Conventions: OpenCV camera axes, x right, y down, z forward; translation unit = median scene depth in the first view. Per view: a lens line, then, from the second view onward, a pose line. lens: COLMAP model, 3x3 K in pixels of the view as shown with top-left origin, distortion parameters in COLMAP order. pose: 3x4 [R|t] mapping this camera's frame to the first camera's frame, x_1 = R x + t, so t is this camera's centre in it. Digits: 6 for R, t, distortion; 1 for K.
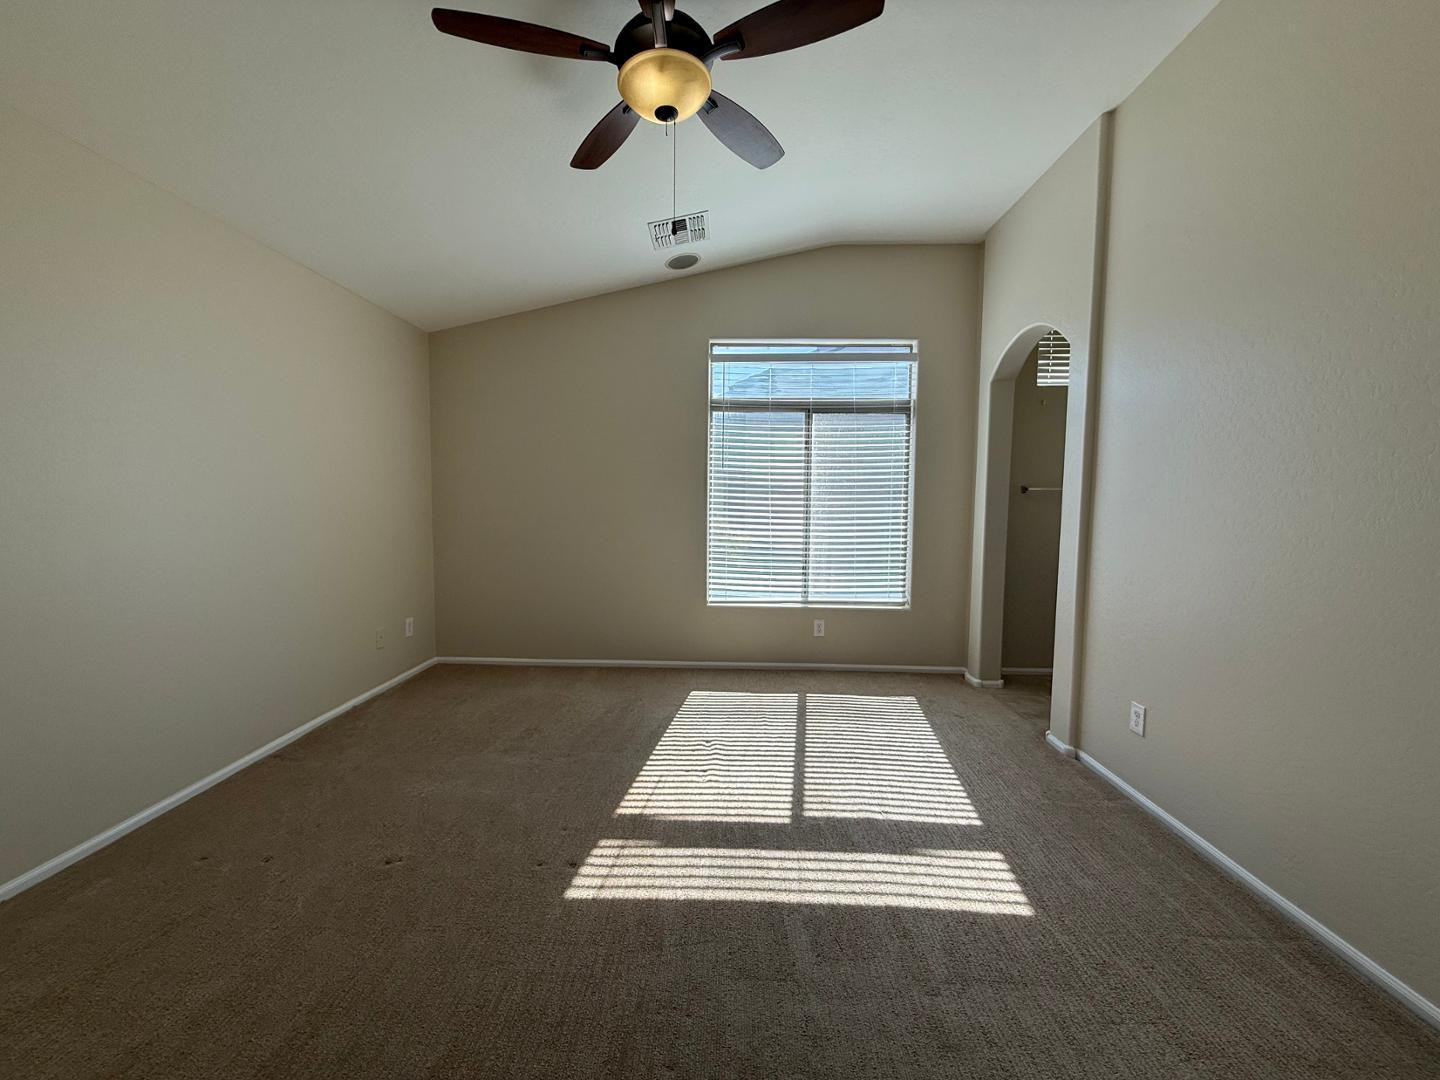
lens RADIAL K [[576.3, 0, 717.1], [0, 576.3, 536.1], [0, 0, 1]] dist [0.002677, 0.000501]
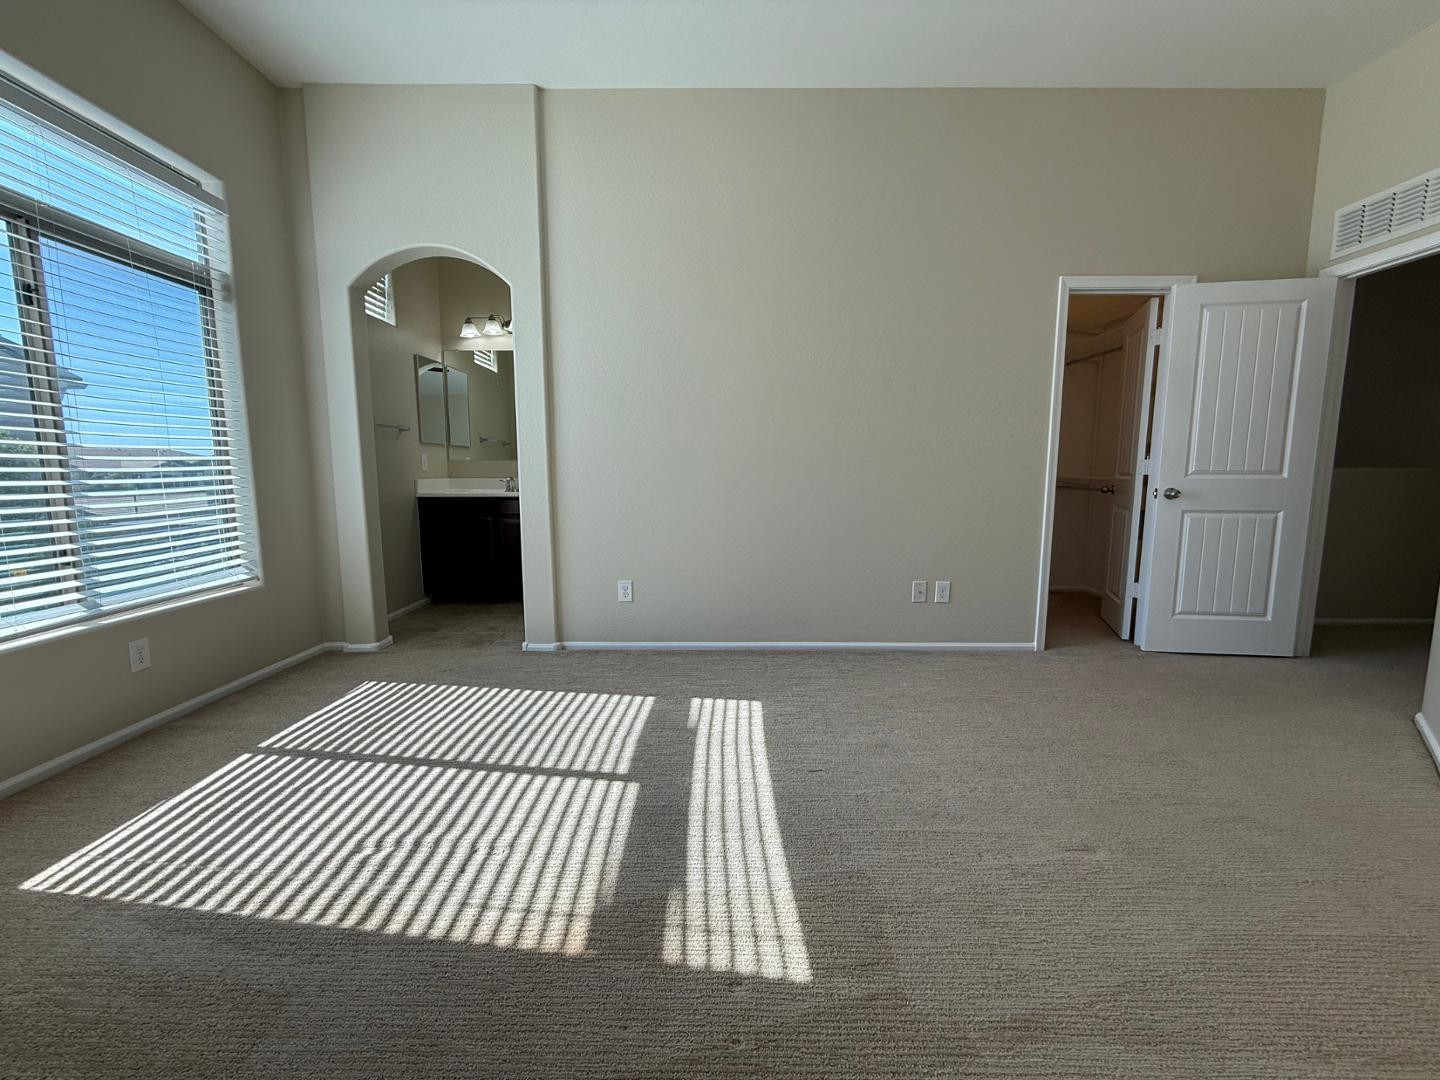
lens RADIAL K [[576.3, 0, 713.6], [0, 576.3, 538.0], [0, 0, 1]] dist [0.002677, 0.000501]
pose [[-0.024131, -0.125435, 0.991808, -0.541983], [0.064583, 0.989829, 0.126756, 0.024683], [-0.997621, 0.067113, -0.015785, 0.692200]]
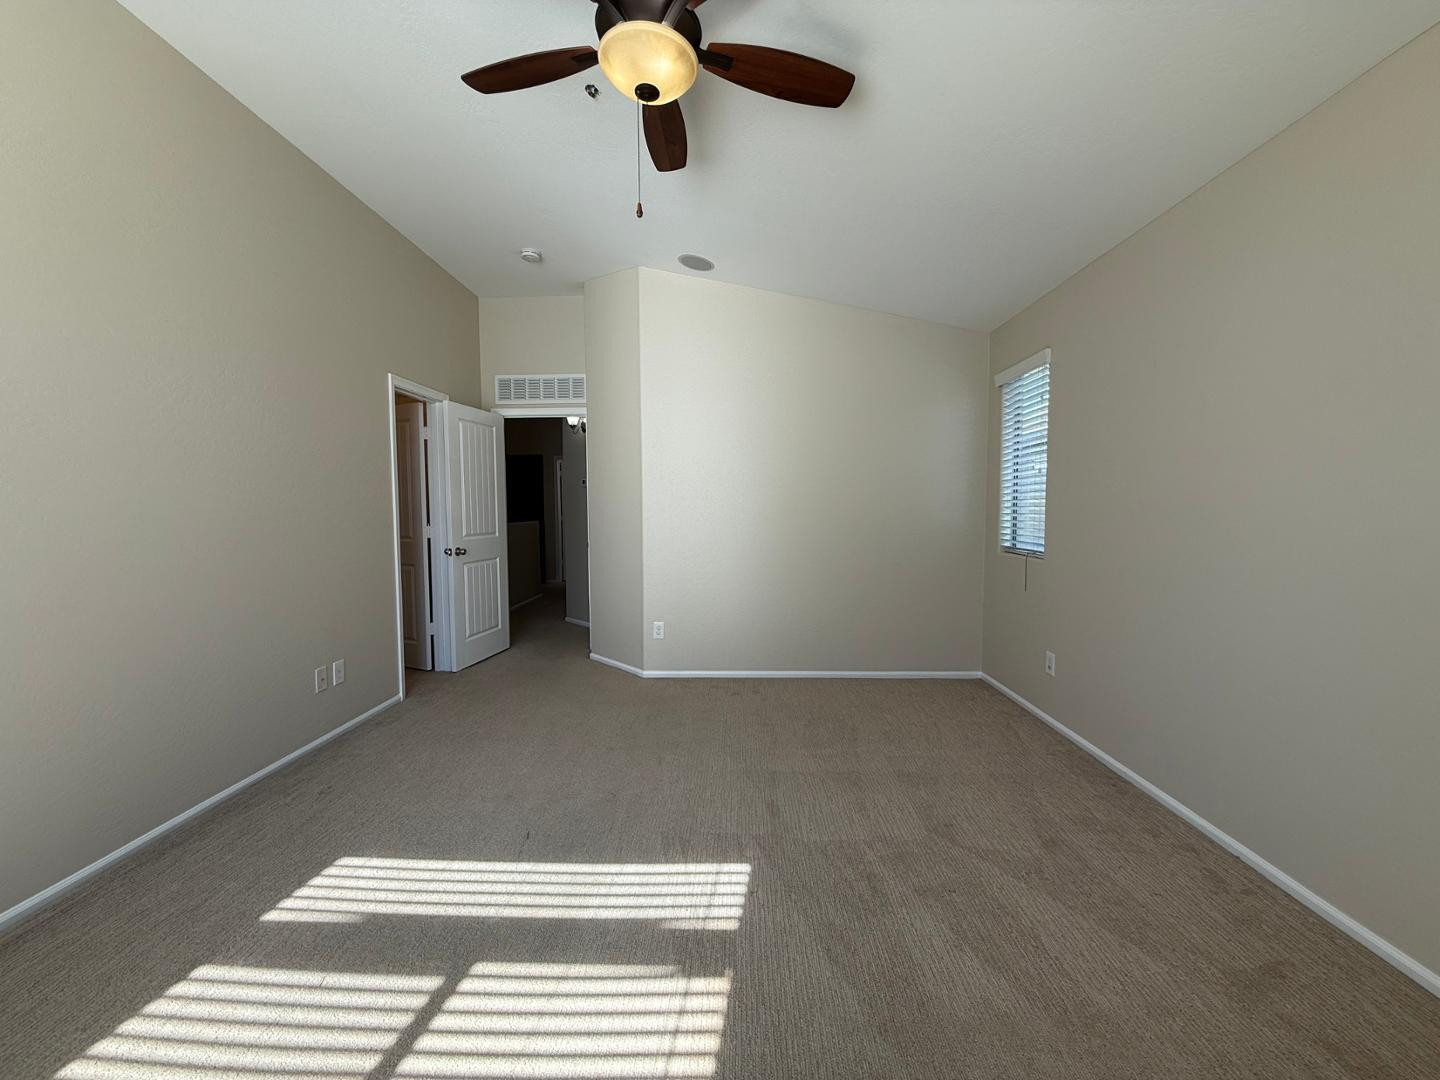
lens RADIAL K [[576.3, 0, 711.4], [0, 576.3, 543.9], [0, 0, 1]] dist [0.002677, 0.000501]
pose [[-0.999874, -0.002297, 0.015738, -0.132968], [-0.000271, 0.991834, 0.127537, -0.076255], [-0.015903, 0.127517, -0.991709, 1.282192]]
